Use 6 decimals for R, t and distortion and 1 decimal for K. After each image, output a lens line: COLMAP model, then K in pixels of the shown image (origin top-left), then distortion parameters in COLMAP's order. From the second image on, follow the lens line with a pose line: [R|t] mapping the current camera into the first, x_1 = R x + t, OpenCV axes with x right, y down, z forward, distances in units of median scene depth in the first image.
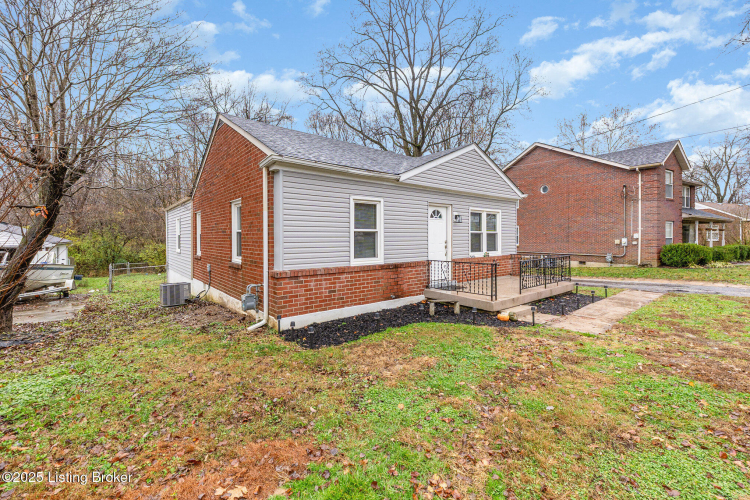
lens RADIAL K [[319.9, 0, 361.8], [0, 319.9, 248.6], [0, 0, 1]] dist [-0.000398, 0.000012]
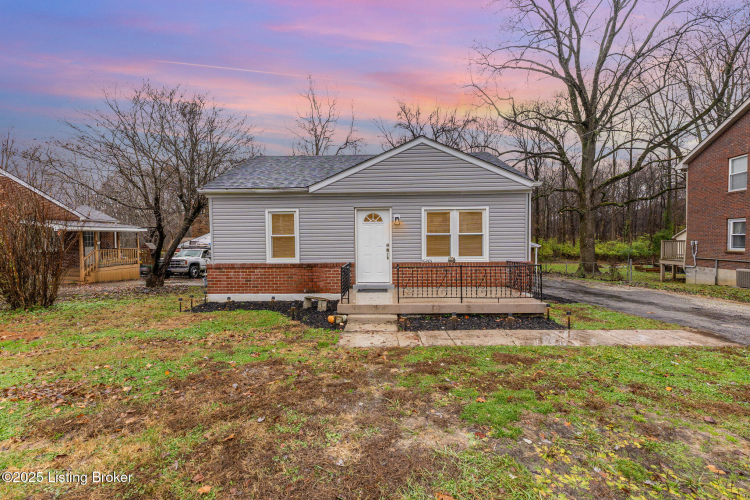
lens RADIAL K [[321.5, 0, 377.9], [0, 321.5, 253.4], [0, 0, 1]] dist [0.008375, 0.000652]
pose [[0.756935, 0.018085, -0.653240, 1.013432], [-0.016779, 0.999825, 0.008238, -0.003204], [0.653275, 0.004725, 0.757106, 0.264453]]
